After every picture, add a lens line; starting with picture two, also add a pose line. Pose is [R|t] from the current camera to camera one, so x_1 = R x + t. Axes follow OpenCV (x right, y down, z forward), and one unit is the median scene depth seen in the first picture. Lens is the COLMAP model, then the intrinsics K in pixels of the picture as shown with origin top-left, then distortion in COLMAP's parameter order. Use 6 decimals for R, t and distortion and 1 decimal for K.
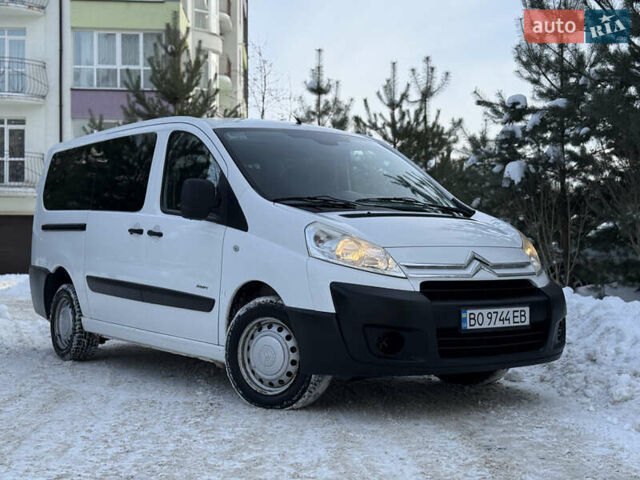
lens RADIAL K [[886.9, 0, 326.3], [0, 886.9, 233.5], [0, 0, 1]] dist [0.119314, 0.000000]
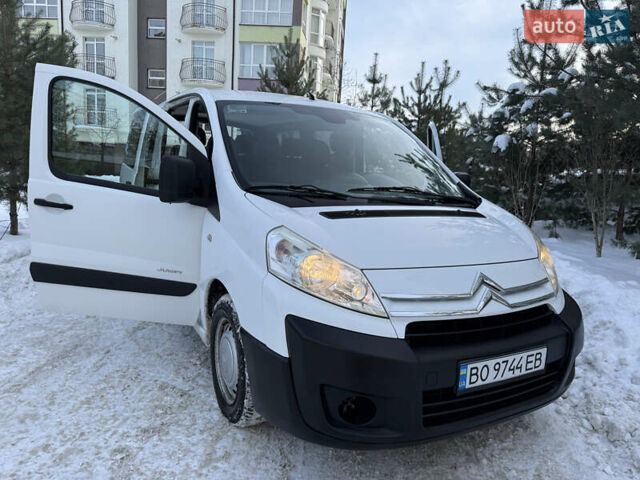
lens RADIAL K [[449.7, 0, 321.5], [0, 449.7, 235.4], [0, 0, 1]] dist [0.037805, -0.037594]
pose [[0.989616, 0.072879, -0.123887, 0.062791], [-0.051650, 0.984660, 0.166664, -0.062843], [0.134133, -0.158535, 0.978200, 0.520794]]
